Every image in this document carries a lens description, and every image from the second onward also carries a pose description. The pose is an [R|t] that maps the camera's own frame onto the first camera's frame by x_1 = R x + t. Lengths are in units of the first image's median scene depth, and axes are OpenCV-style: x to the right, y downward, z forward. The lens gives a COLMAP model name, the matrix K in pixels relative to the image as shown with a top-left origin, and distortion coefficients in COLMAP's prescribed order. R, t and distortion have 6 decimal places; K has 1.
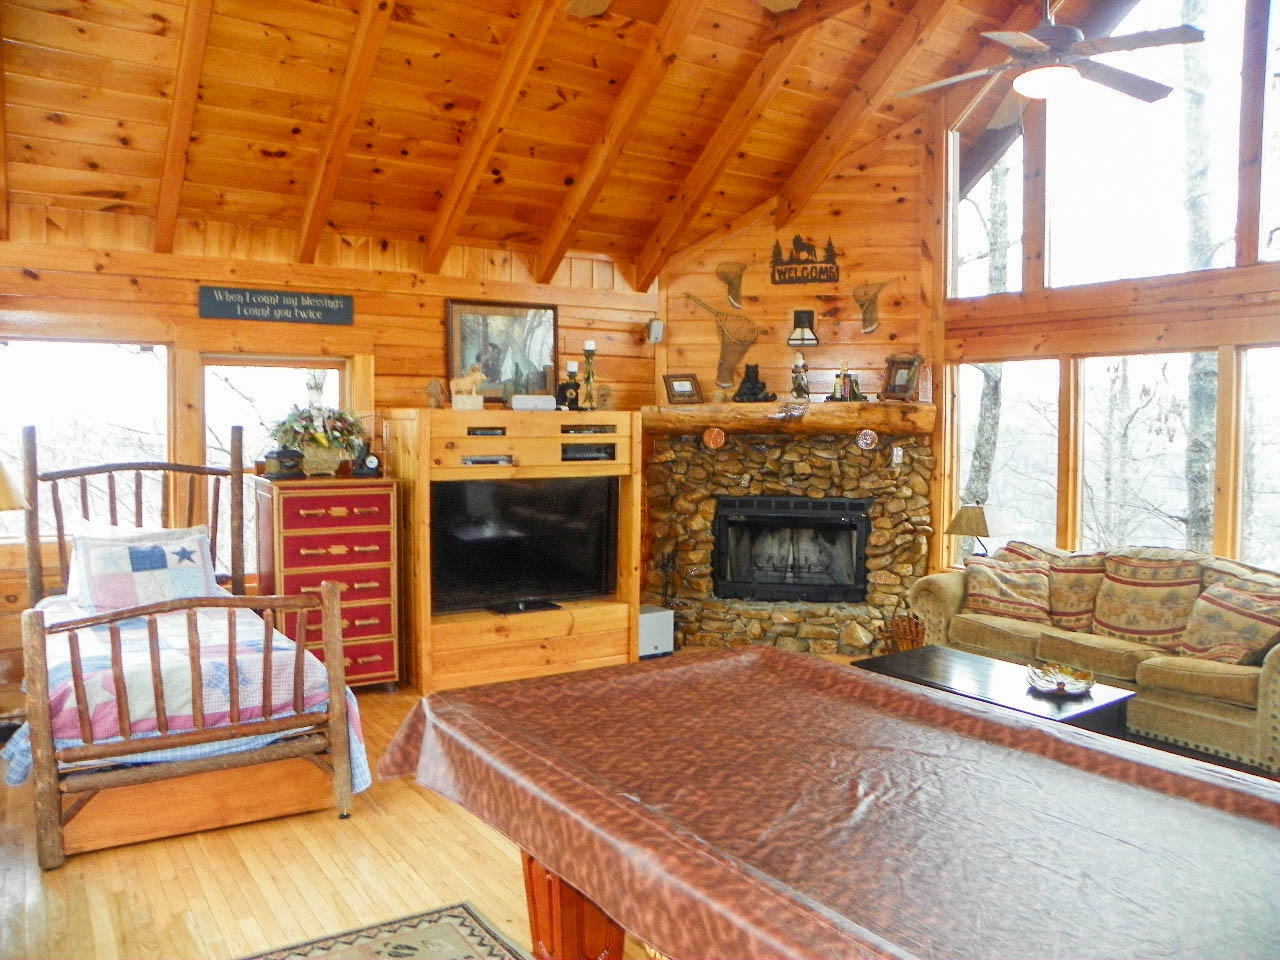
lens RADIAL K [[977.3, 0, 638.2], [0, 977.3, 476.9], [0, 0, 1]] dist [-0.159546, 0.110647]
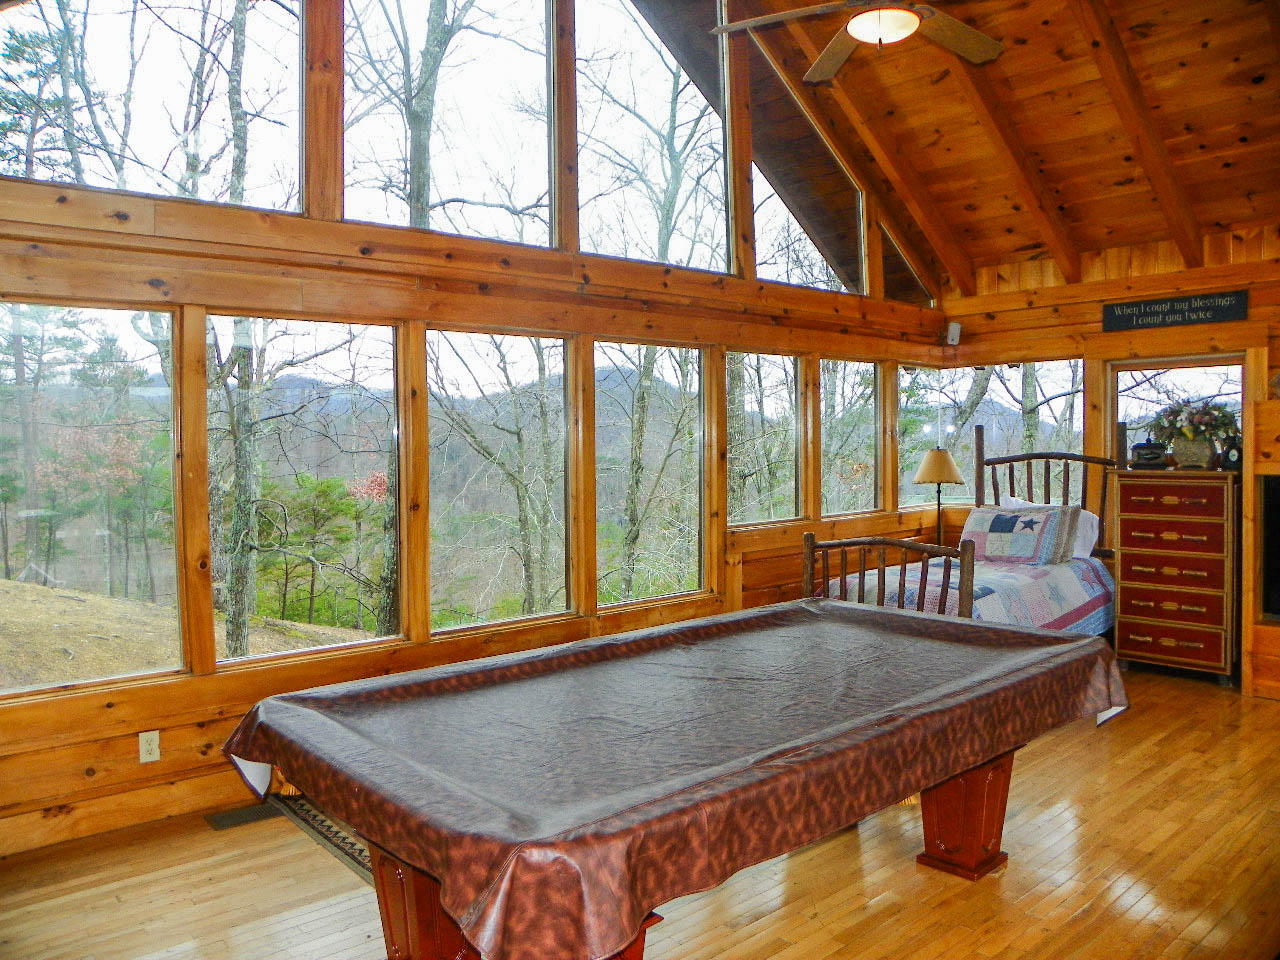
lens RADIAL K [[977.3, 0, 638.2], [0, 977.3, 476.9], [0, 0, 1]] dist [-0.159546, 0.110647]
pose [[0.127554, 0.027126, -0.991461, 0.626737], [-0.033774, 0.999165, 0.022992, 0.005888], [0.991256, 0.030553, 0.128364, 0.268794]]
